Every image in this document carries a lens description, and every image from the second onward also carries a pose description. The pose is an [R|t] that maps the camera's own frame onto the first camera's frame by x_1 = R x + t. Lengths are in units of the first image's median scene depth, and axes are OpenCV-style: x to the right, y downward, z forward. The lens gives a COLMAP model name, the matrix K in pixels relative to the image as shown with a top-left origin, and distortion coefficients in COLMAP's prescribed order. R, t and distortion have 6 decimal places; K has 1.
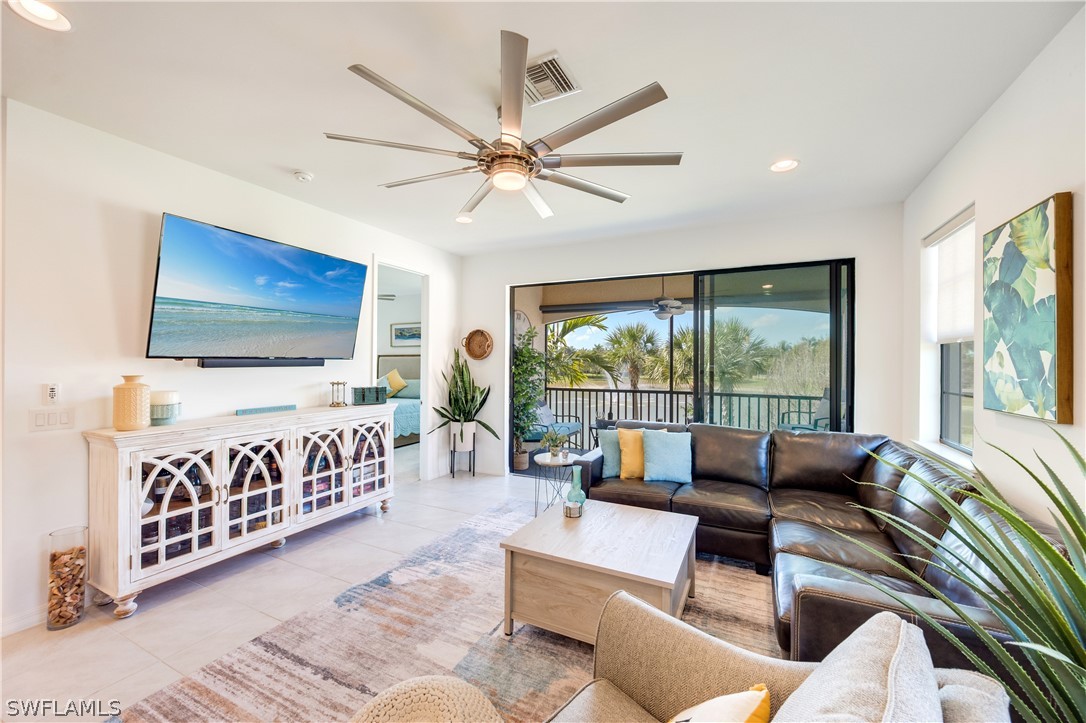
lens RADIAL K [[427.4, 0, 541.8], [0, 427.4, 361.0], [0, 0, 1]] dist [-0.000597, -0.000219]
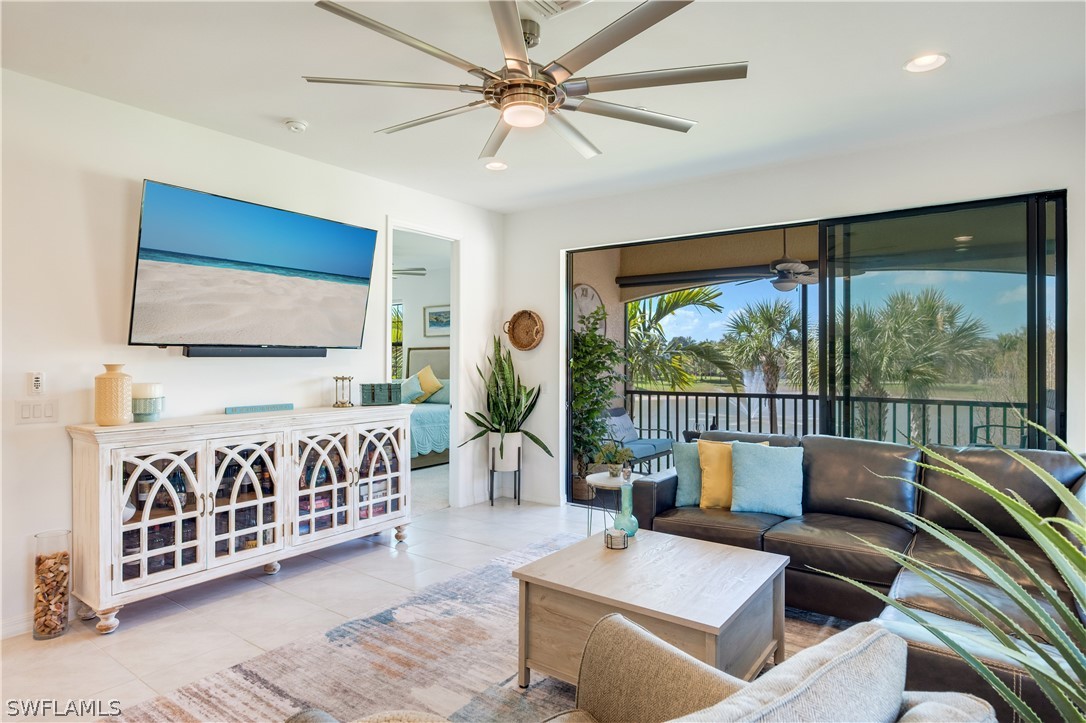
lens RADIAL K [[603.3, 0, 544.7], [0, 603.3, 359.0], [0, 0, 1]] dist [0.002431, -0.003731]
pose [[0.985941, -0.004557, -0.167031, 0.102535], [0.004525, 0.999990, -0.000574, 0.020952], [0.167032, -0.000190, 0.985951, -0.067517]]
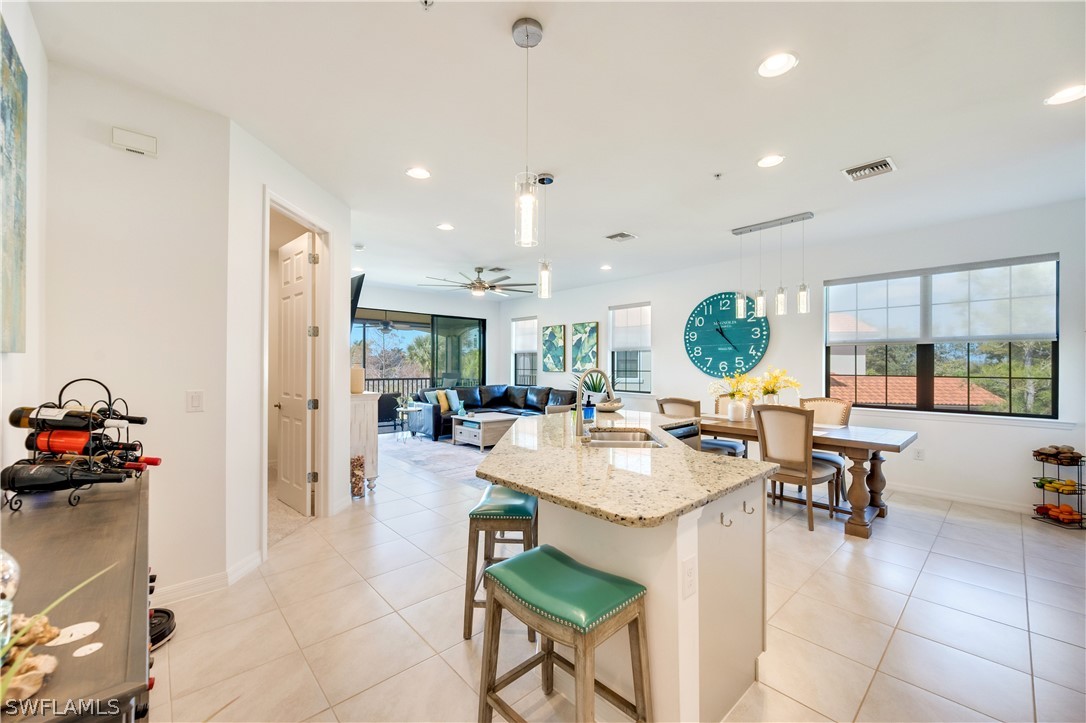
lens RADIAL K [[427.4, 0, 542.3], [0, 427.4, 363.0], [0, 0, 1]] dist [-0.000597, -0.000219]
pose [[0.362556, 0.000228, 0.931962, -1.773362], [-0.003232, 0.999994, 0.001013, 0.022017], [-0.931956, -0.003379, 0.362555, -0.284754]]
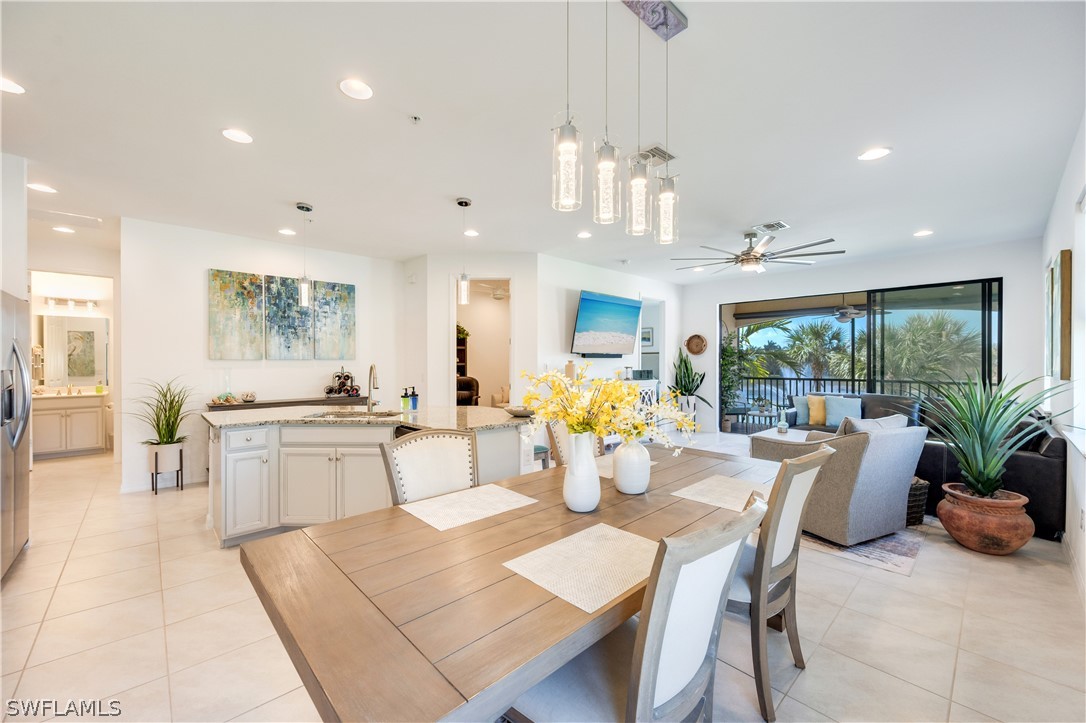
lens RADIAL K [[427.4, 0, 541.5], [0, 427.4, 362.2], [0, 0, 1]] dist [-0.000597, -0.000219]
pose [[0.935841, -0.004721, -0.352390, -0.211597], [0.005661, 0.999983, 0.001636, 0.028557], [0.352376, -0.003526, 0.935852, -0.954880]]
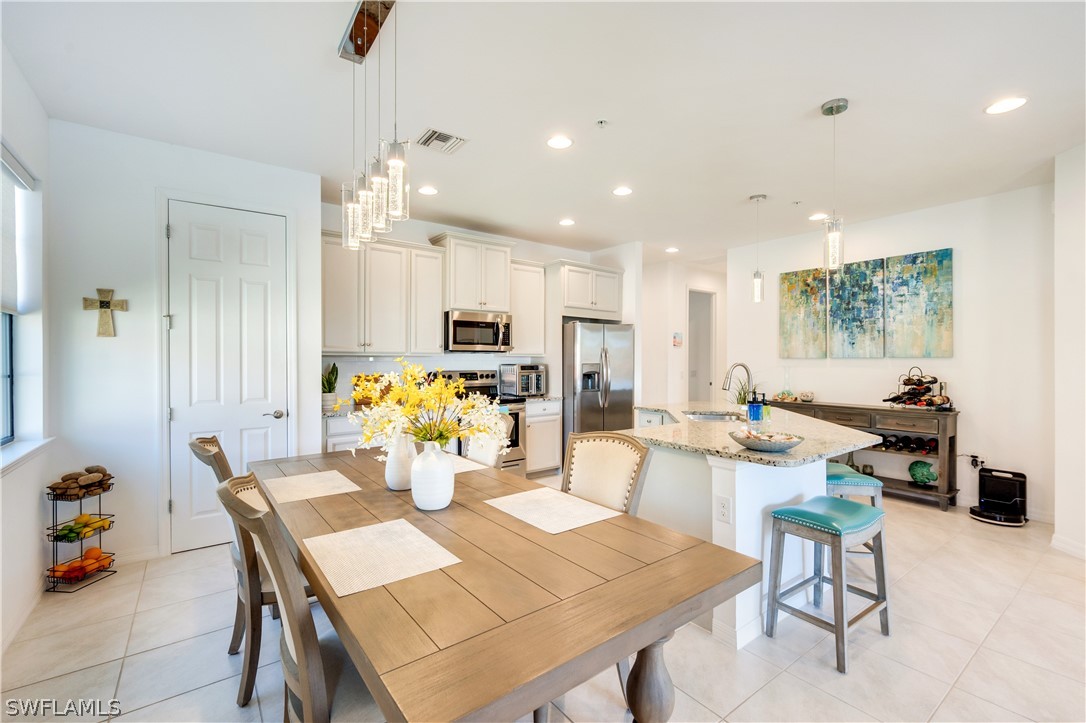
lens RADIAL K [[468.7, 0, 542.5], [0, 468.7, 359.2], [0, 0, 1]] dist [0.000238, -0.000253]
pose [[-0.454695, -0.008795, -0.890604, 0.130598], [-0.004014, 0.999961, -0.007825, 0.035457], [0.890638, 0.000017, -0.454713, -0.002856]]
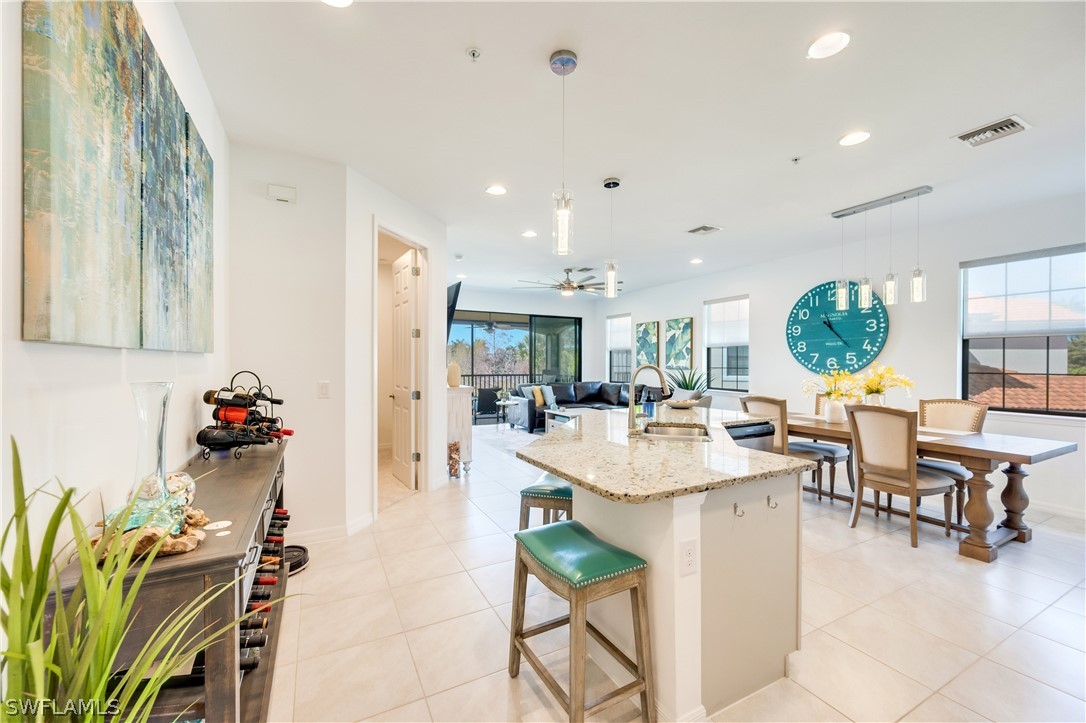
lens RADIAL K [[427.4, 0, 542.0], [0, 427.4, 364.6], [0, 0, 1]] dist [-0.000597, -0.000219]
pose [[0.587309, -0.008937, 0.809314, -1.785311], [-0.000470, 0.999935, 0.011384, 0.023229], [-0.809363, -0.007066, 0.587266, -0.406237]]
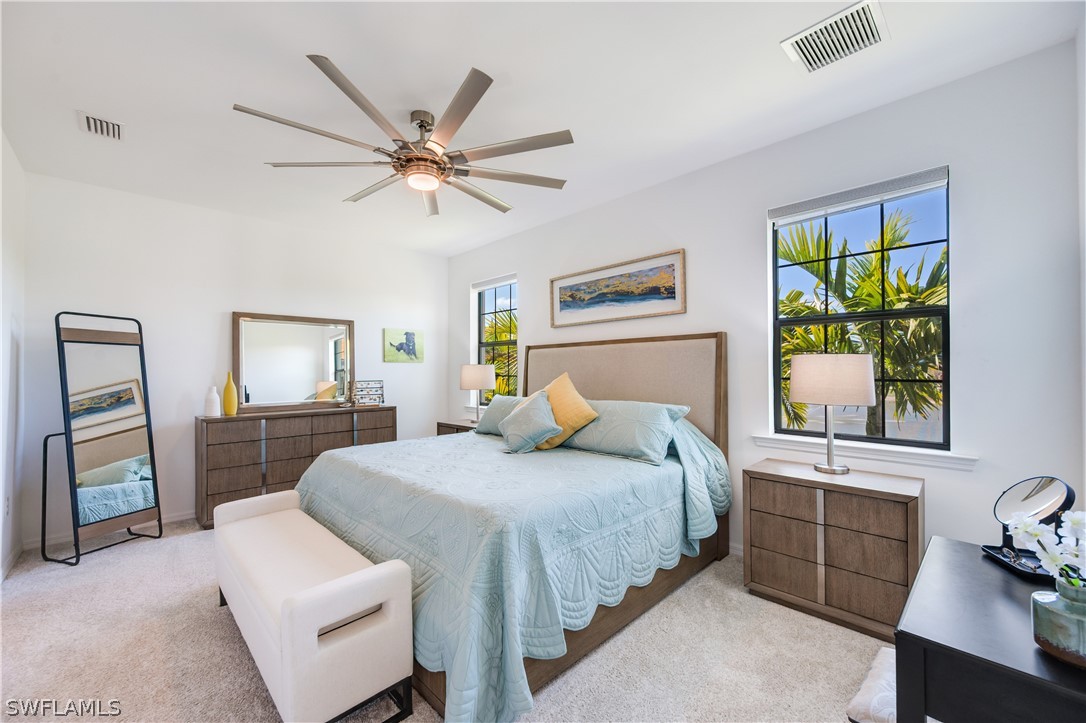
lens RADIAL K [[427.4, 0, 536.5], [0, 427.4, 369.3], [0, 0, 1]] dist [-0.000597, -0.000219]
pose [[0.937087, -0.014750, -0.348784, -0.551500], [0.011451, 0.999868, -0.011520, 0.047163], [0.348908, 0.006801, 0.937132, 1.487264]]
